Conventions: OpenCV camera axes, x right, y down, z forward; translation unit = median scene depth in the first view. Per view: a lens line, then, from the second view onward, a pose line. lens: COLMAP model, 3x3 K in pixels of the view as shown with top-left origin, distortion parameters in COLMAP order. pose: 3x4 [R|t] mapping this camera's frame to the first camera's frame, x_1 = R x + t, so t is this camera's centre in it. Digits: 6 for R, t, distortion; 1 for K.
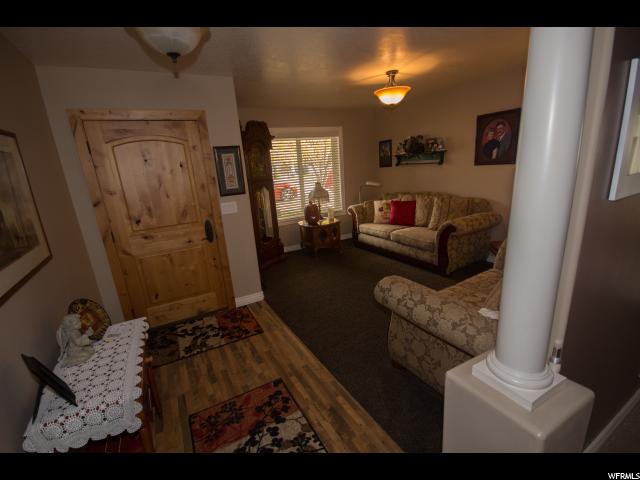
lens RADIAL K [[295.8, 0, 315.1], [0, 295.8, 241.9], [0, 0, 1]] dist [-0.002508, -0.002209]
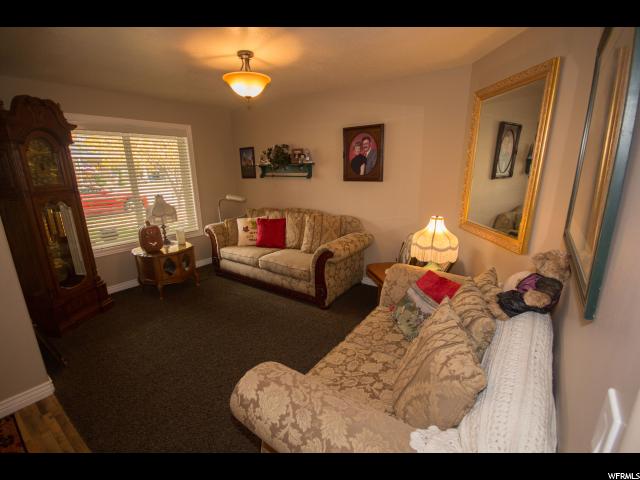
lens RADIAL K [[295.8, 0, 321.7], [0, 295.8, 245.3], [0, 0, 1]] dist [-0.002508, -0.002209]
pose [[0.899110, -0.056454, 0.434067, 0.057070], [0.065201, 0.997858, -0.005276, -0.051964], [-0.432840, 0.033046, 0.900865, 0.180113]]
